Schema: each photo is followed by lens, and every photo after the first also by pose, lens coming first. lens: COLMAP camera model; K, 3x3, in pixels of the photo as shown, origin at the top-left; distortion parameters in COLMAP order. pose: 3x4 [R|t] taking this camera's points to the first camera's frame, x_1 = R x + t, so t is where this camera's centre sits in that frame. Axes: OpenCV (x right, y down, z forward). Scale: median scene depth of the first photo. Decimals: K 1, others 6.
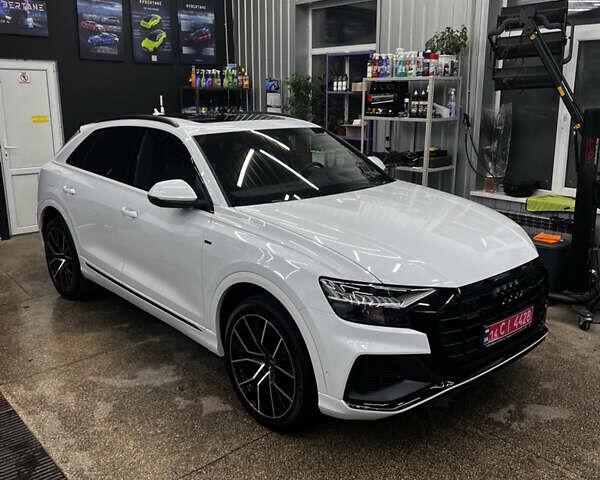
lens RADIAL K [[589.1, 0, 304.0], [0, 589.1, 237.5], [0, 0, 1]] dist [0.046626, 0.000000]
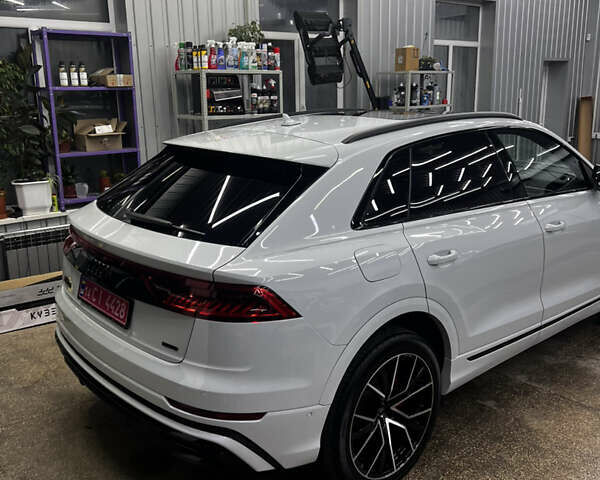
lens RADIAL K [[589.1, 0, 303.3], [0, 589.1, 240.5], [0, 0, 1]] dist [0.046626, 0.000000]
pose [[0.020107, -0.254234, 0.966934, -0.757751], [0.254116, 0.936668, 0.240992, -0.215881], [-0.966965, 0.240868, 0.083439, 0.876464]]
